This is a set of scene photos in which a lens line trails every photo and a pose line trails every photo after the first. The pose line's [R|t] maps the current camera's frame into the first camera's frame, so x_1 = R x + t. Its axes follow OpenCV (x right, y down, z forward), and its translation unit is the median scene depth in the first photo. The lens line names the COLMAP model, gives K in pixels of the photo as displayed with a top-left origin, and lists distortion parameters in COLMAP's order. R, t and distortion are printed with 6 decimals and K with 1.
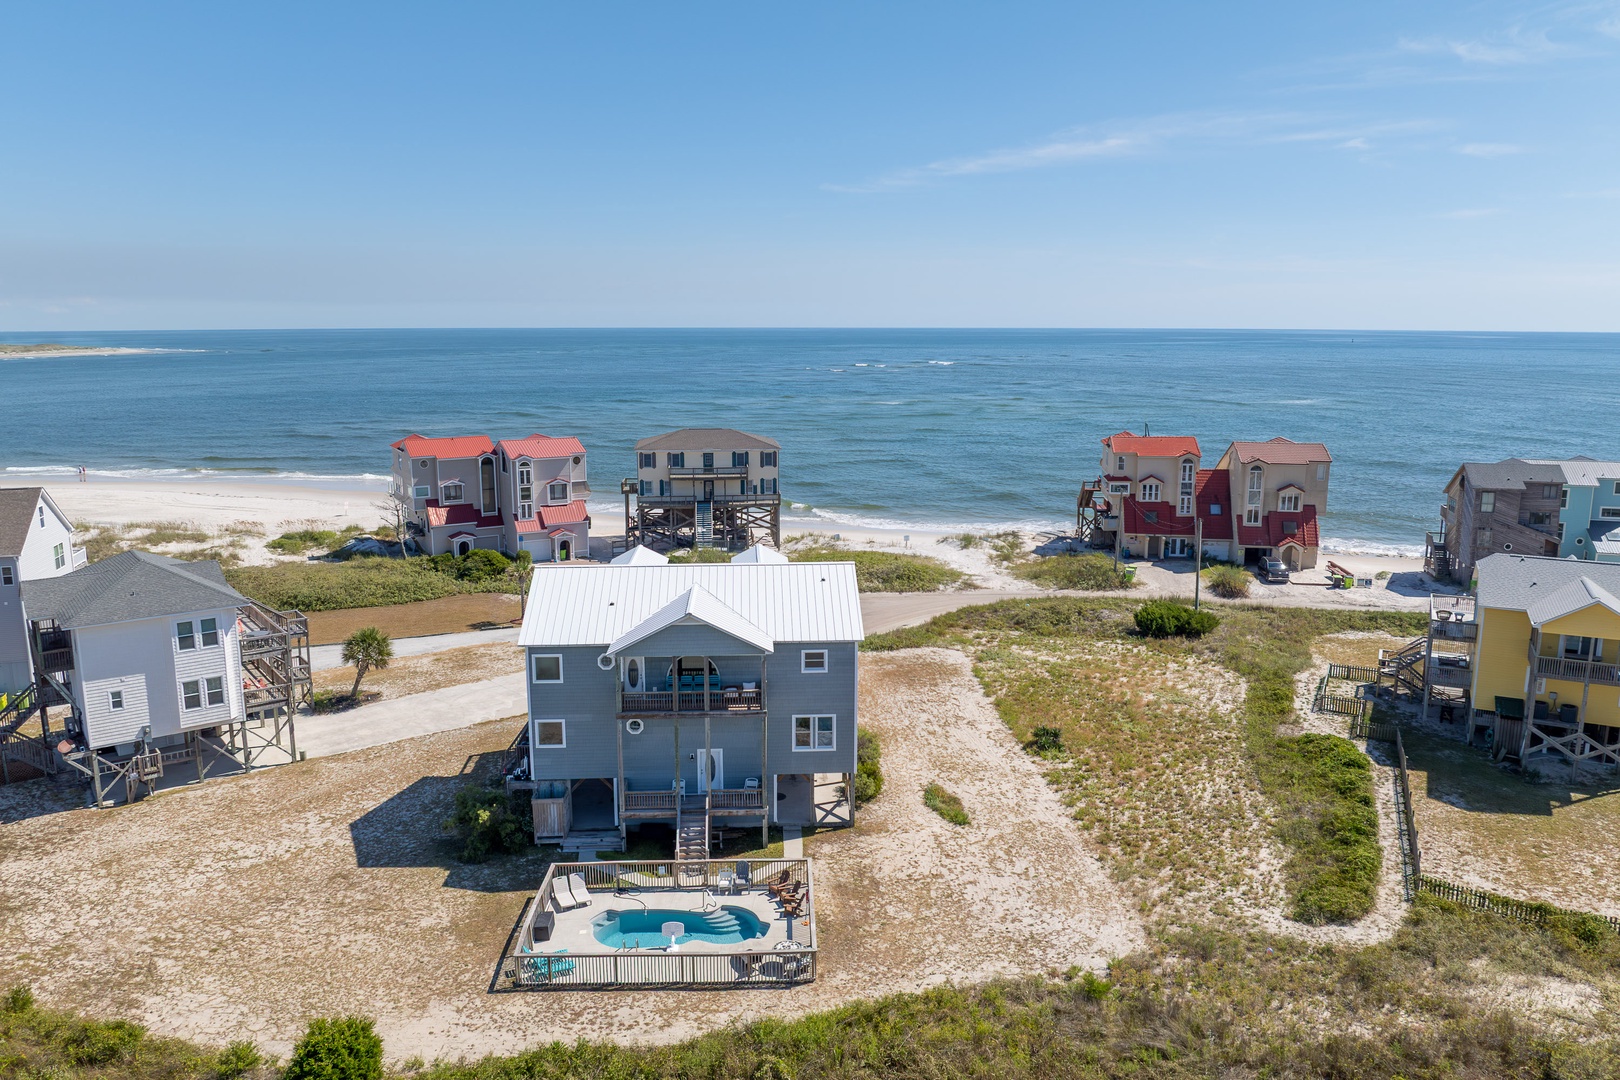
lens RADIAL K [[1154.2, 0, 814.7], [0, 1154.2, 539.1], [0, 0, 1]] dist [-0.037322, 0.001389]
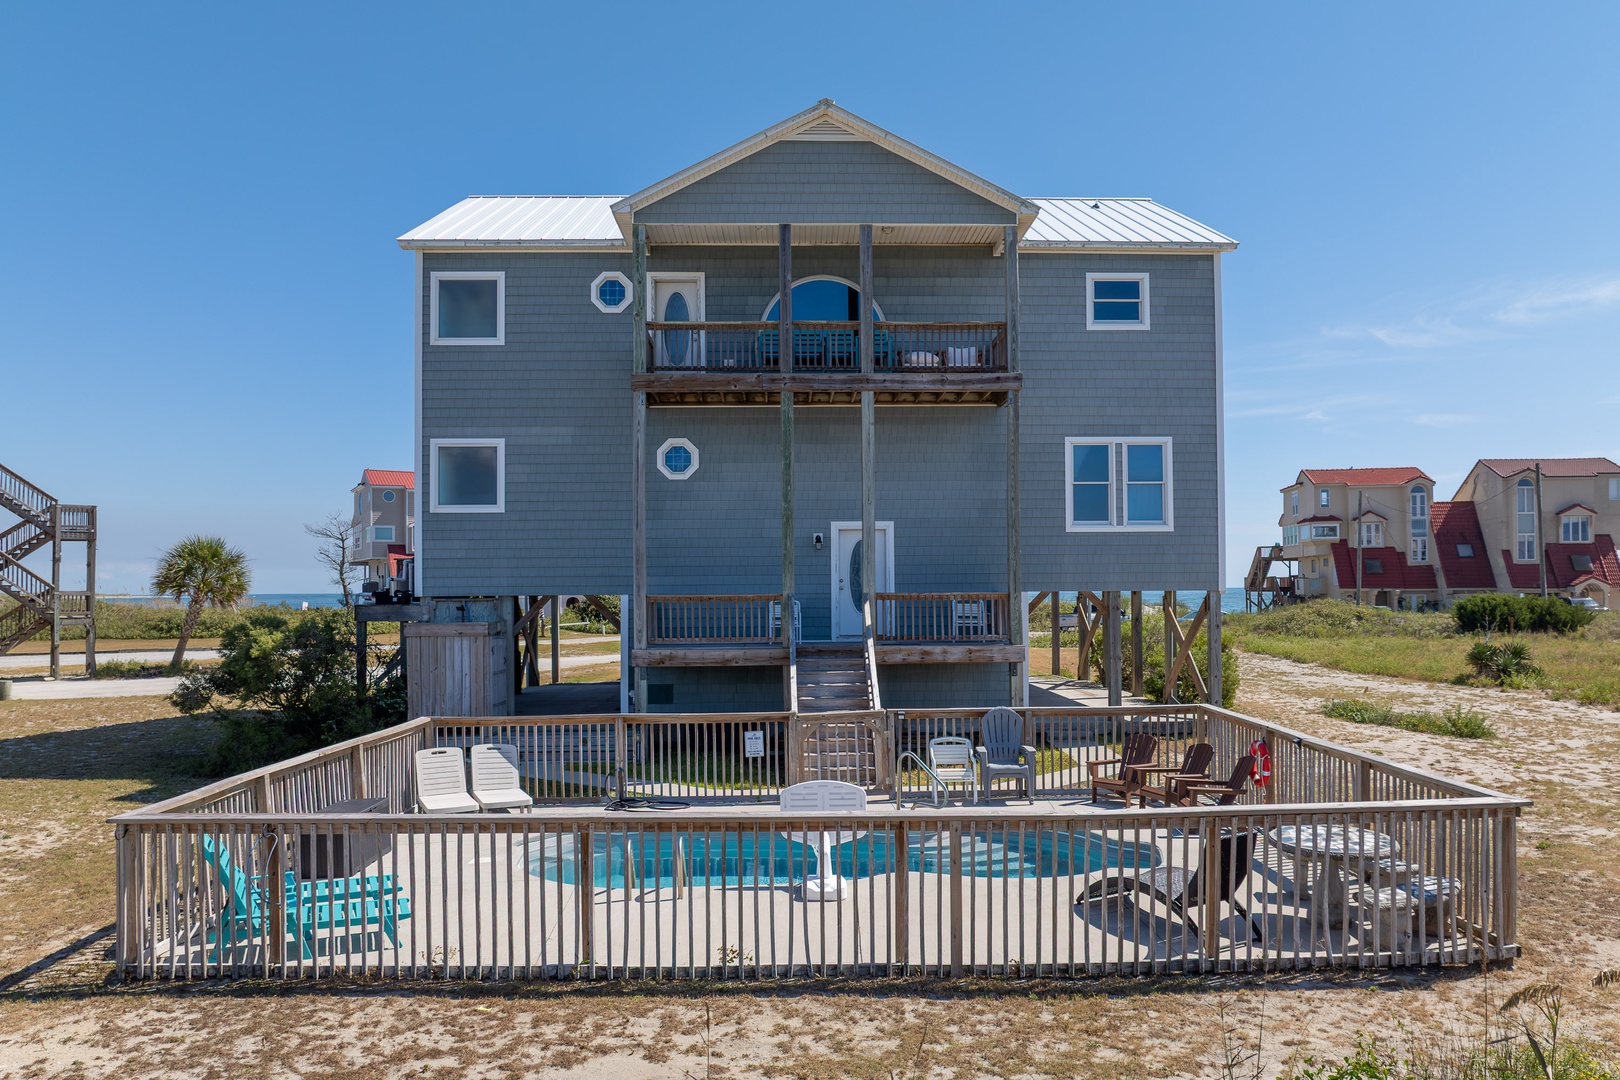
lens RADIAL K [[1154.2, 0, 818.4], [0, 1154.2, 579.1], [0, 0, 1]] dist [-0.037322, 0.001389]
pose [[0.999741, -0.007439, -0.021516, -0.097661], [0.003144, 0.981162, -0.193161, 0.278207], [0.022548, 0.193044, 0.980931, 0.607909]]
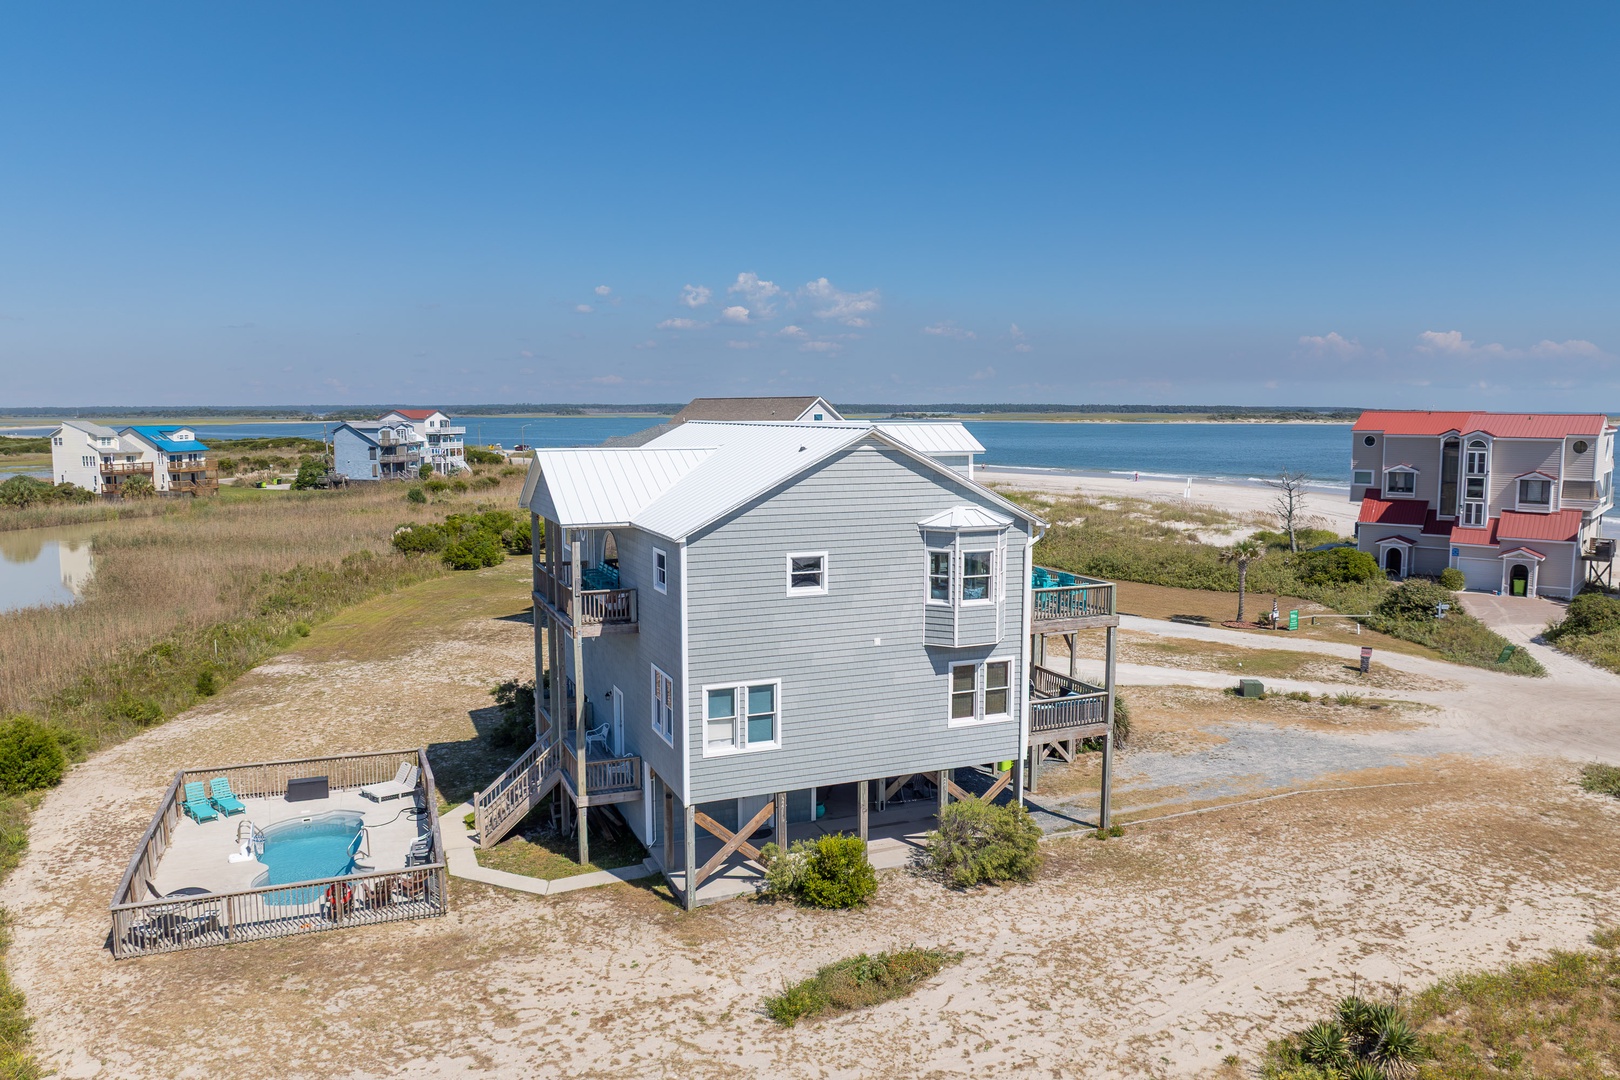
lens RADIAL K [[1154.2, 0, 810.3], [0, 1154.2, 534.0], [0, 0, 1]] dist [-0.037322, 0.001389]
pose [[0.330836, 0.100031, -0.938372, 0.530778], [-0.171639, 0.984159, 0.044399, 0.051472], [0.927948, 0.146372, 0.342765, 0.865906]]
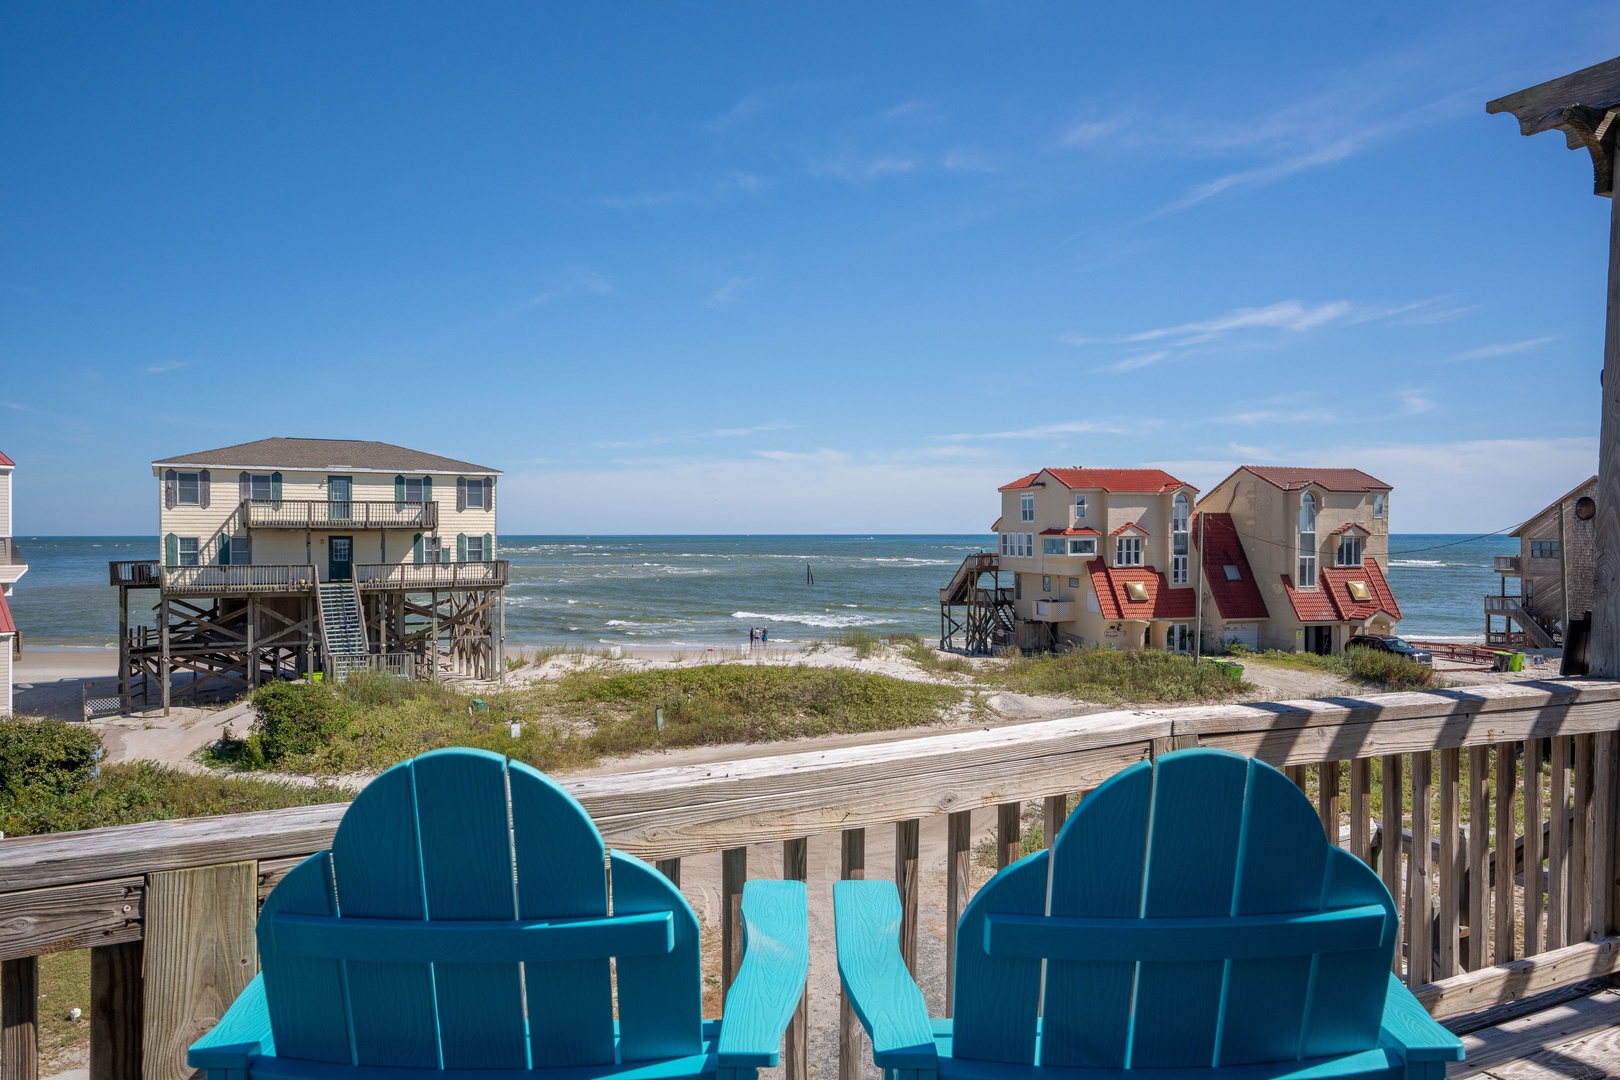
lens RADIAL K [[1154.2, 0, 826.0], [0, 1154.2, 537.1], [0, 0, 1]] dist [-0.037322, 0.001389]
pose [[0.906385, -0.003455, 0.422439, -0.239942], [0.077414, 0.984392, -0.158049, 0.077319], [-0.415299, 0.175956, 0.892506, 1.138658]]
